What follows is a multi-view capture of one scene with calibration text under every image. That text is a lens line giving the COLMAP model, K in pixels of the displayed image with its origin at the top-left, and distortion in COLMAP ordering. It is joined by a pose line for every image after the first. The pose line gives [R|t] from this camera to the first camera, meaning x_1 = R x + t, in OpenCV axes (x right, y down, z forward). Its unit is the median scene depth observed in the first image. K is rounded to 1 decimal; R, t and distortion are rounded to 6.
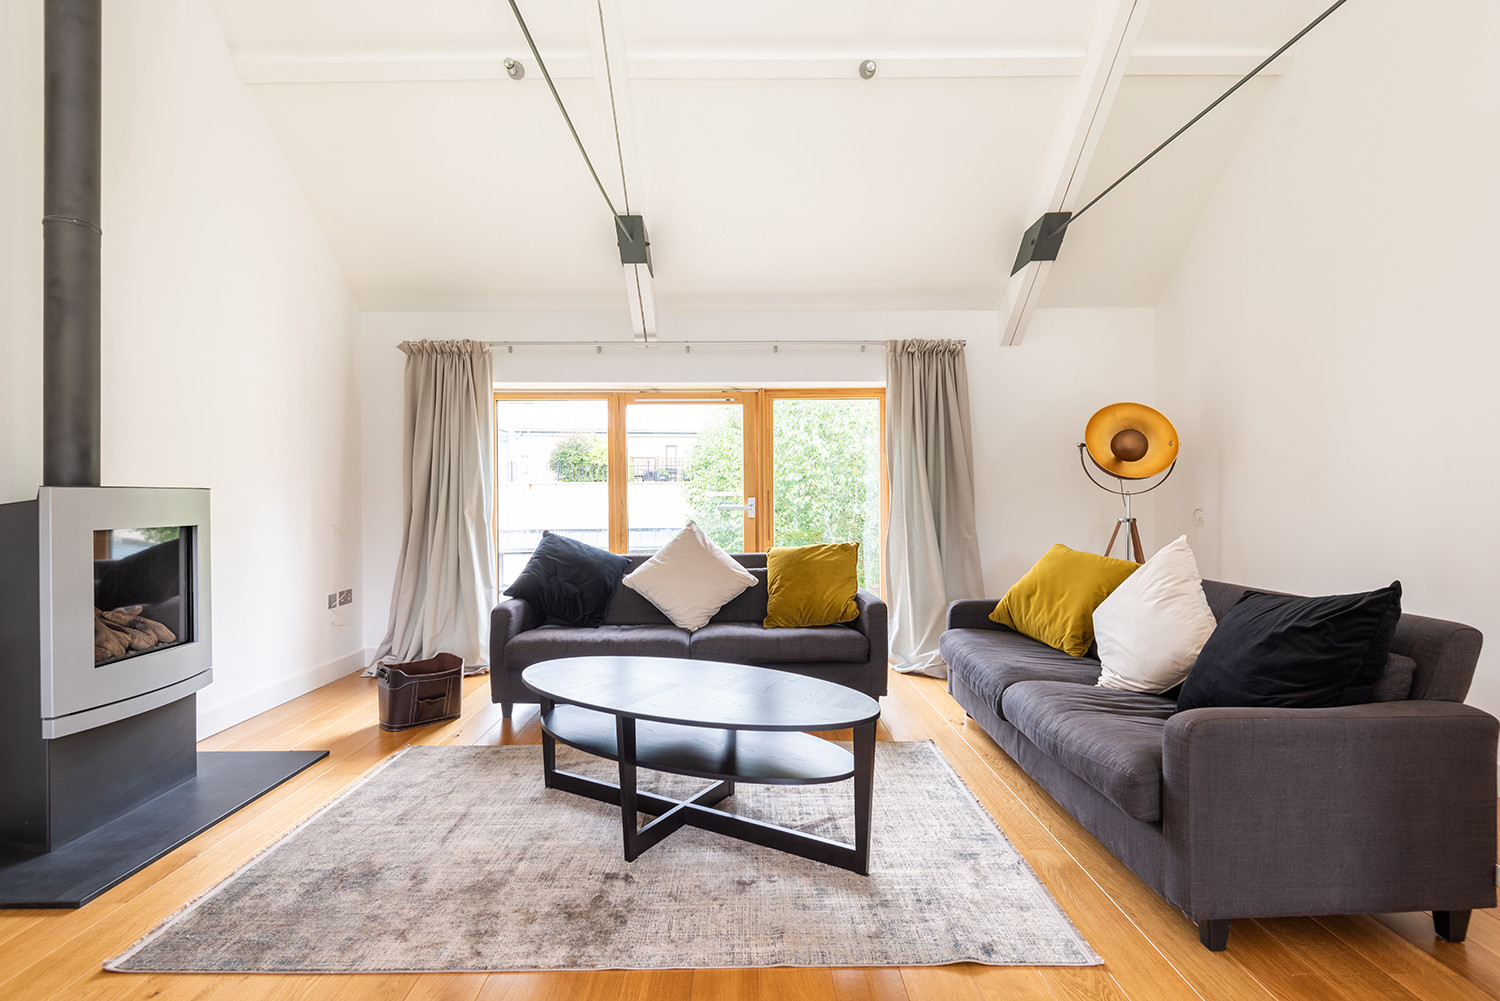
lens RADIAL K [[733.9, 0, 750.0], [0, 733.9, 500.5], [0, 0, 1]] dist [0.063980, -0.030508]
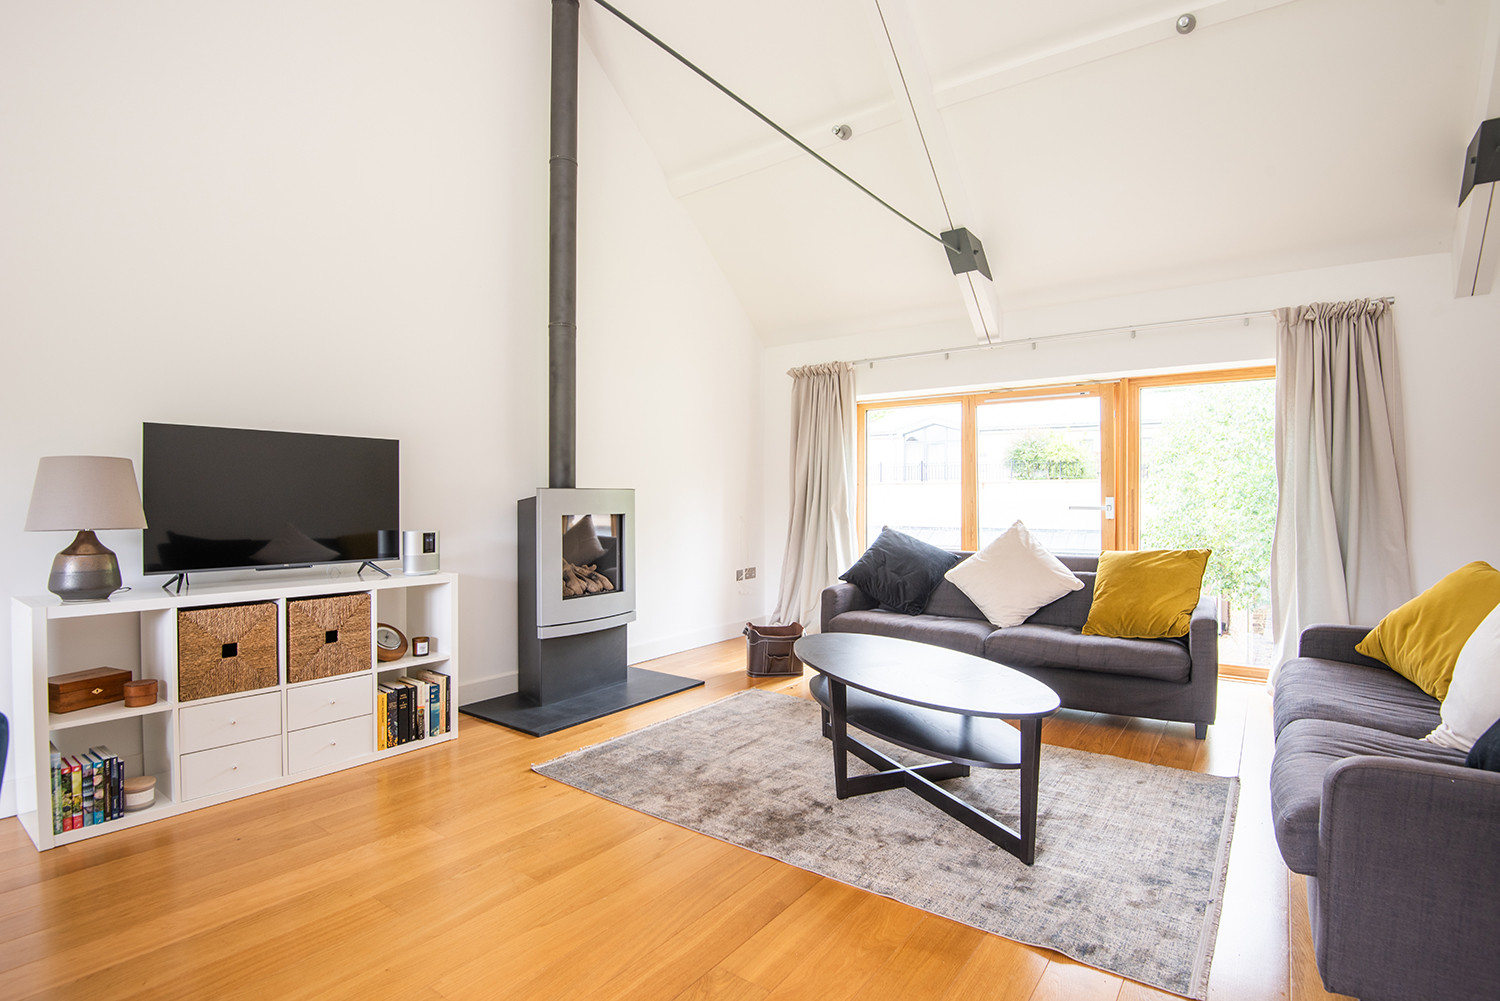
lens RADIAL K [[742.4, 0, 757.2], [0, 742.4, 507.9], [0, 0, 1]] dist [0.022082, -0.031038]
pose [[0.809208, 0.014273, -0.587349, 0.274117], [-0.006736, 0.999865, 0.015017, -0.002395], [0.587483, -0.008196, 0.809195, -0.031341]]
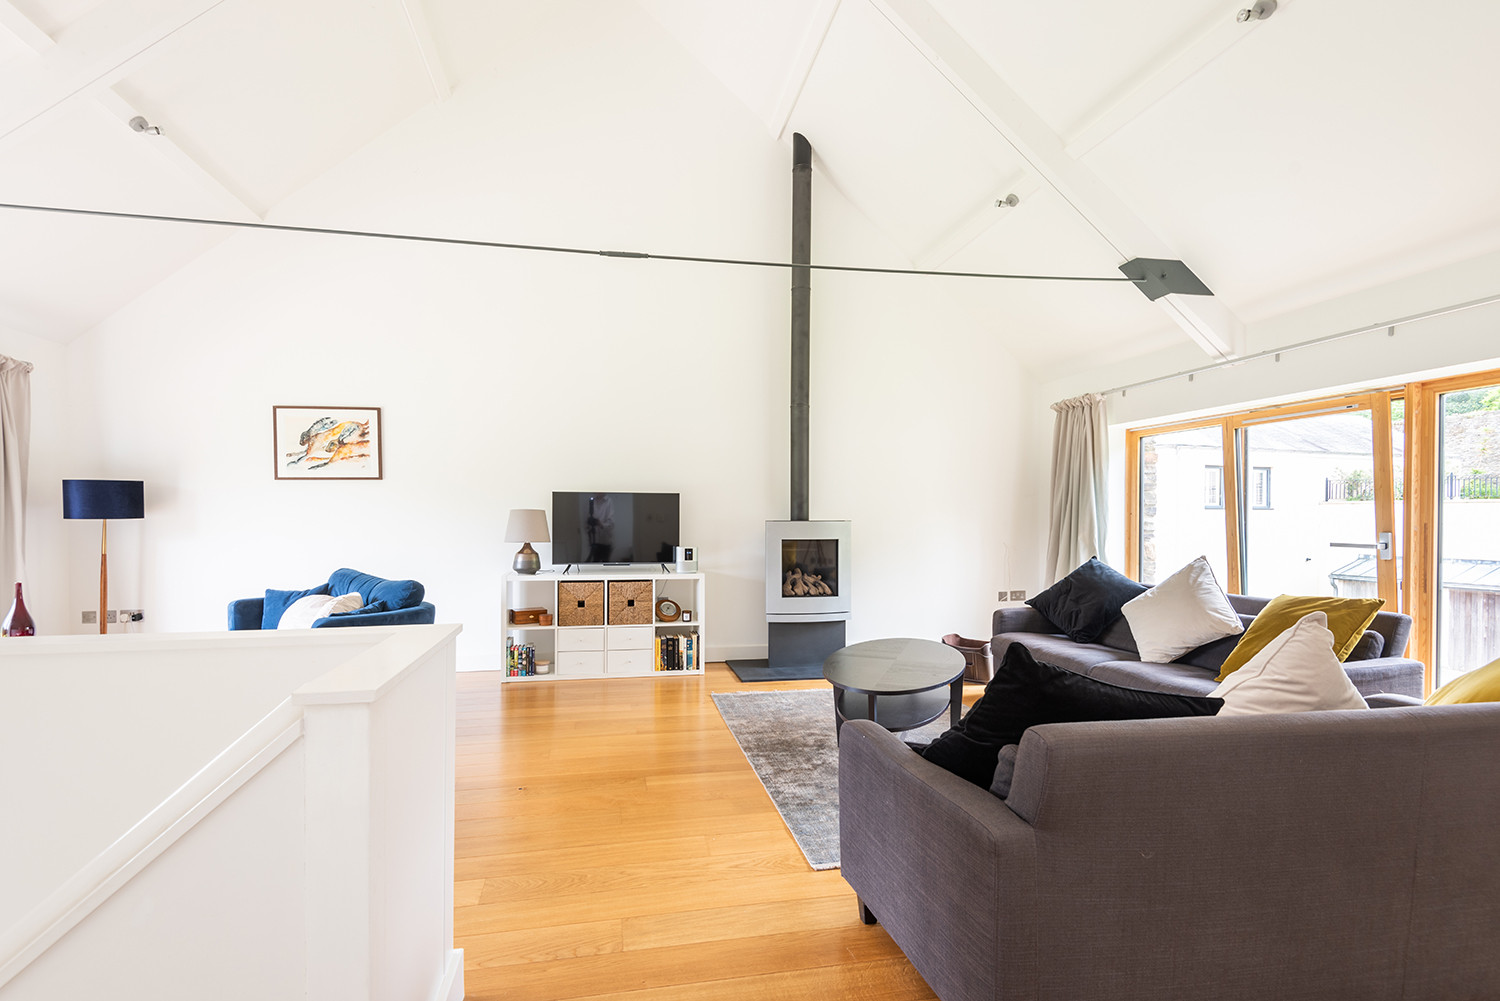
lens RADIAL K [[738.8, 0, 745.8], [0, 738.8, 527.4], [0, 0, 1]] dist [0.125333, -0.030604]
pose [[0.192596, 0.024990, -0.980960, 0.931872], [-0.005058, 0.999688, 0.024474, -0.036938], [0.981265, 0.000248, 0.192662, 0.292924]]
